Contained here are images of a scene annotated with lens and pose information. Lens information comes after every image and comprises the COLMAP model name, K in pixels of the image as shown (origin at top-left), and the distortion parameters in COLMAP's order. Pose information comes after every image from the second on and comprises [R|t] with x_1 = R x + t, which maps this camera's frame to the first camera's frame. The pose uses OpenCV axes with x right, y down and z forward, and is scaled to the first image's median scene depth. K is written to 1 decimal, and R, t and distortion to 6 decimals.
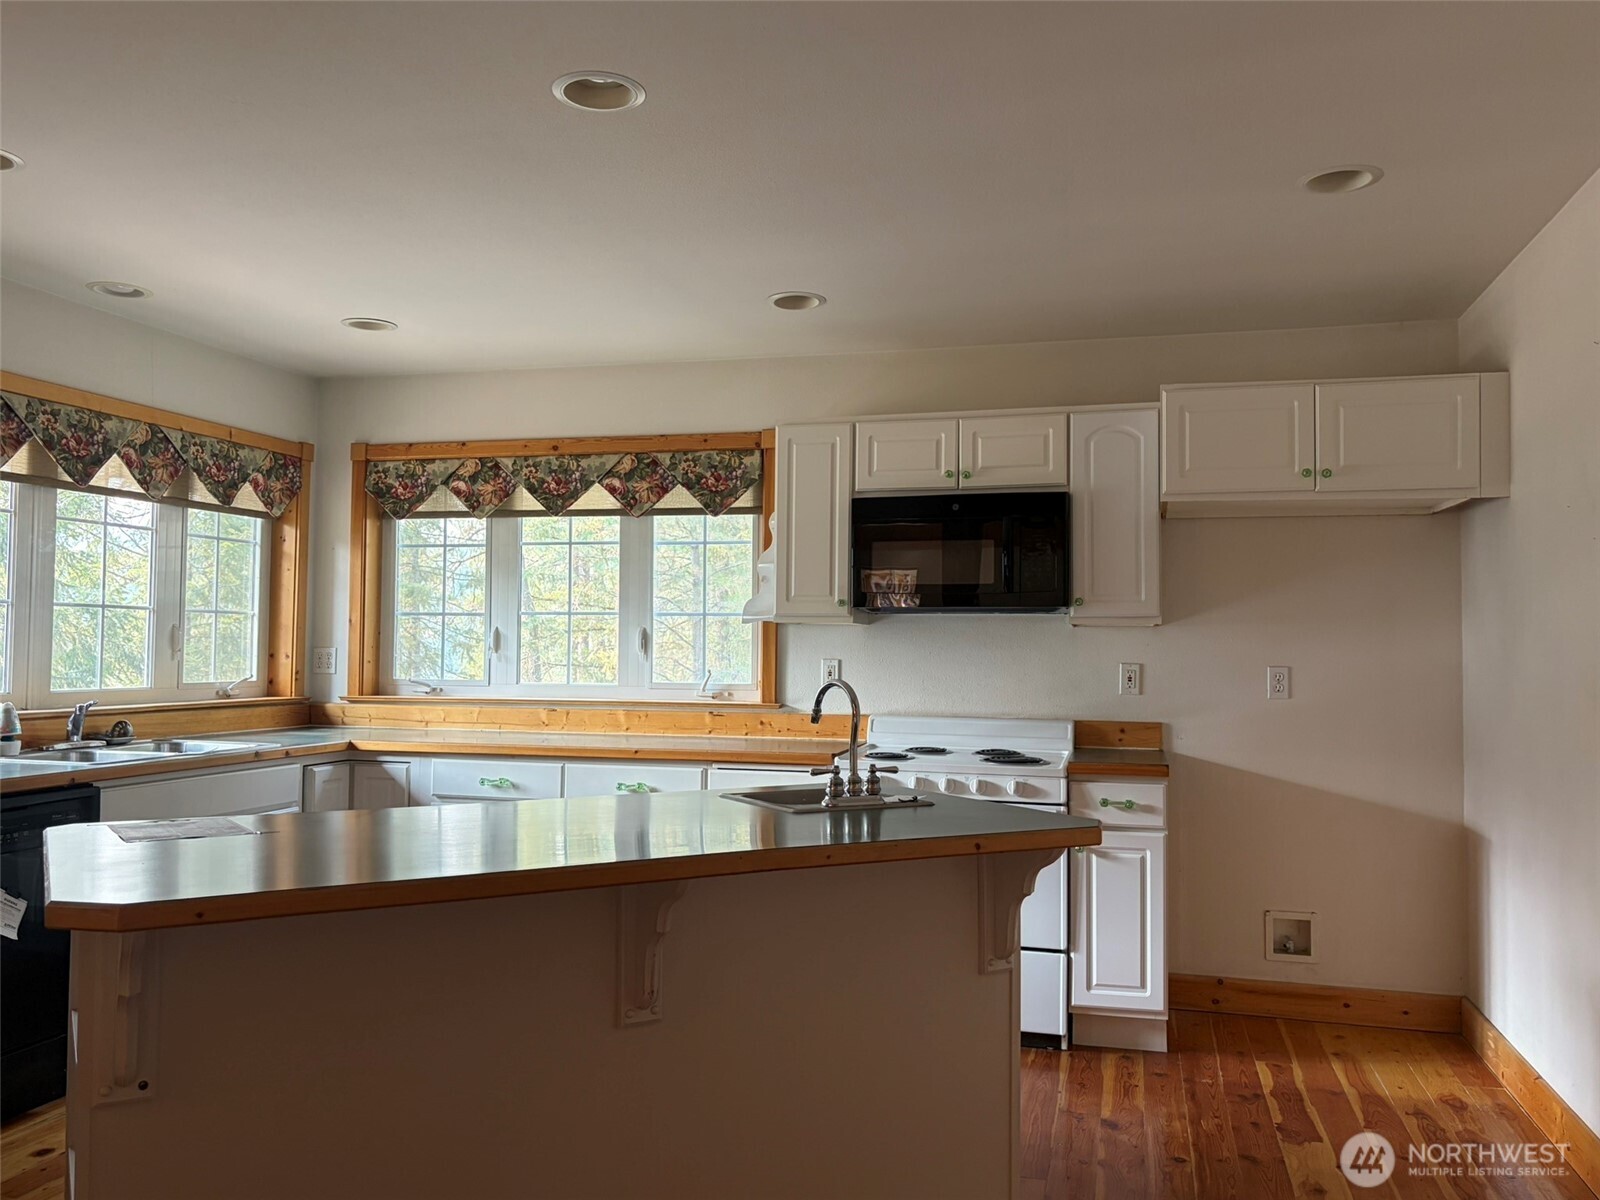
lens RADIAL K [[1286.2, 0, 789.7], [0, 1286.2, 601.6], [0, 0, 1]] dist [0.066763, -0.076568]
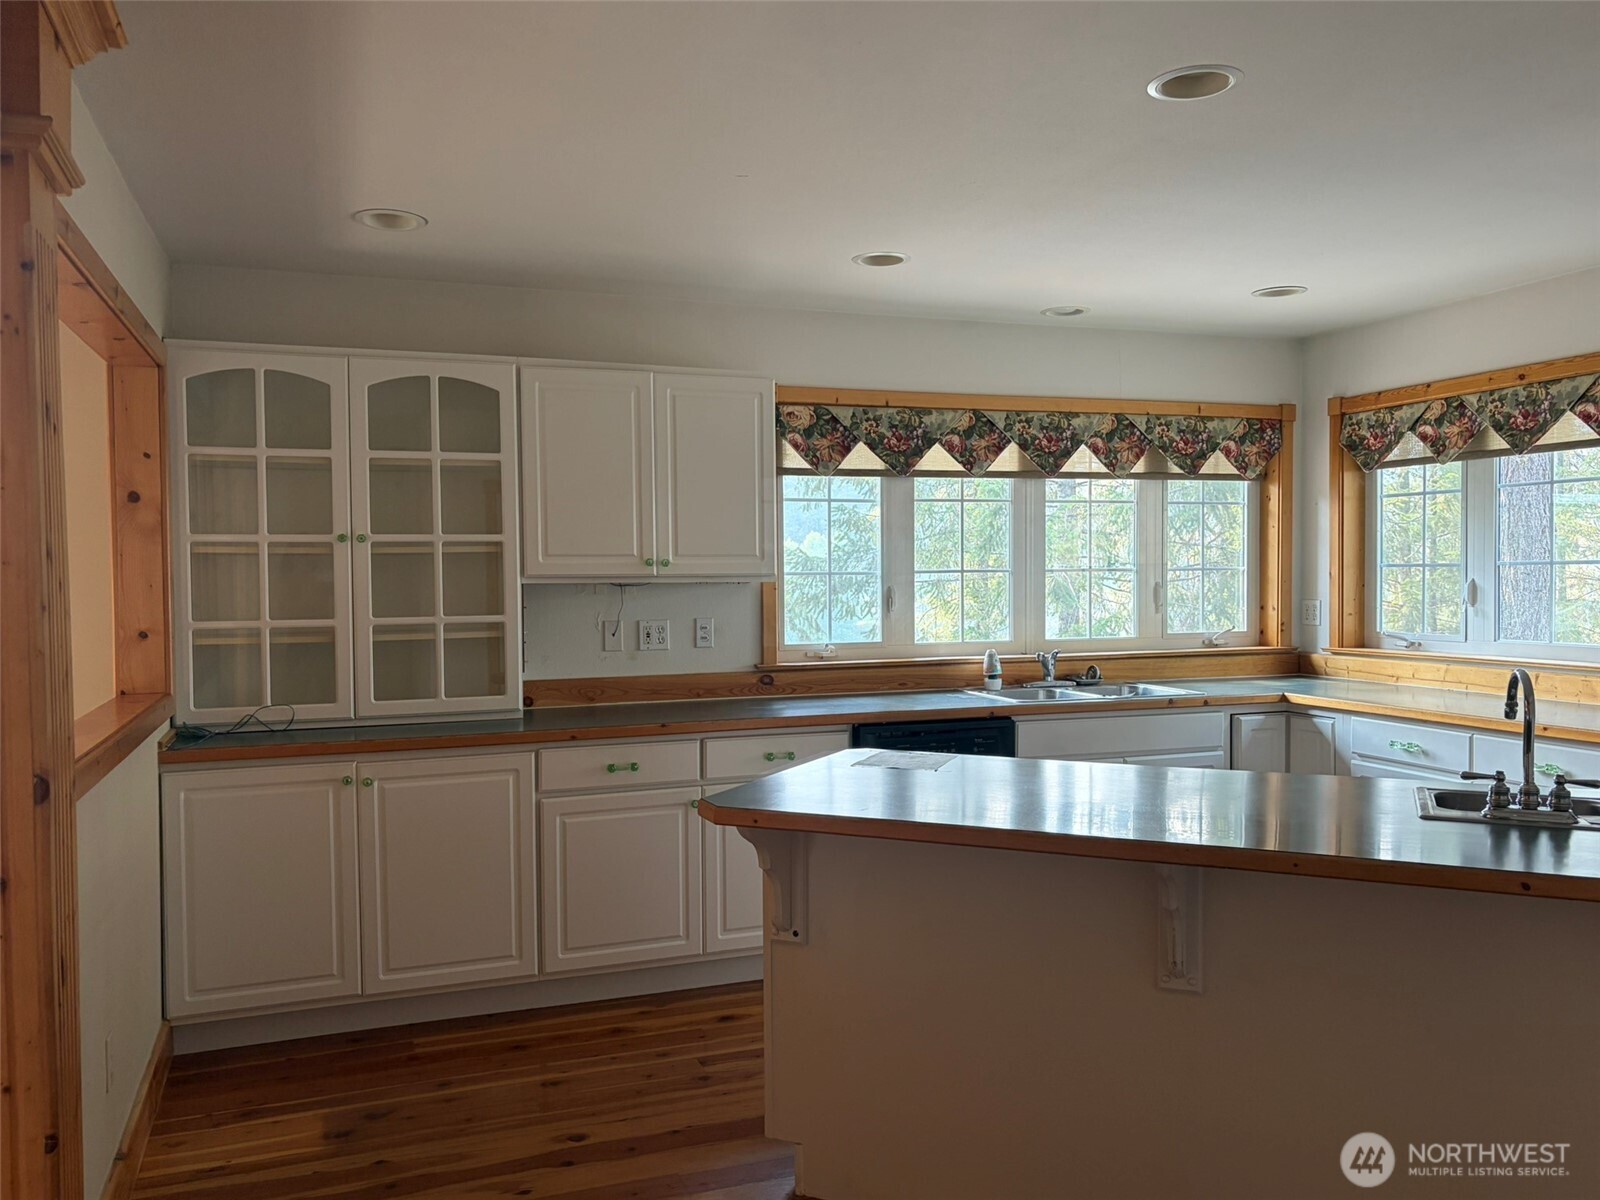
lens RADIAL K [[1286.2, 0, 800.0], [0, 1286.2, 604.6], [0, 0, 1]] dist [0.066763, -0.076568]
pose [[0.578901, 0.004855, -0.815383, 0.264518], [0.045670, 0.998219, 0.038369, -0.020393], [0.814118, -0.059451, 0.577648, 0.072773]]
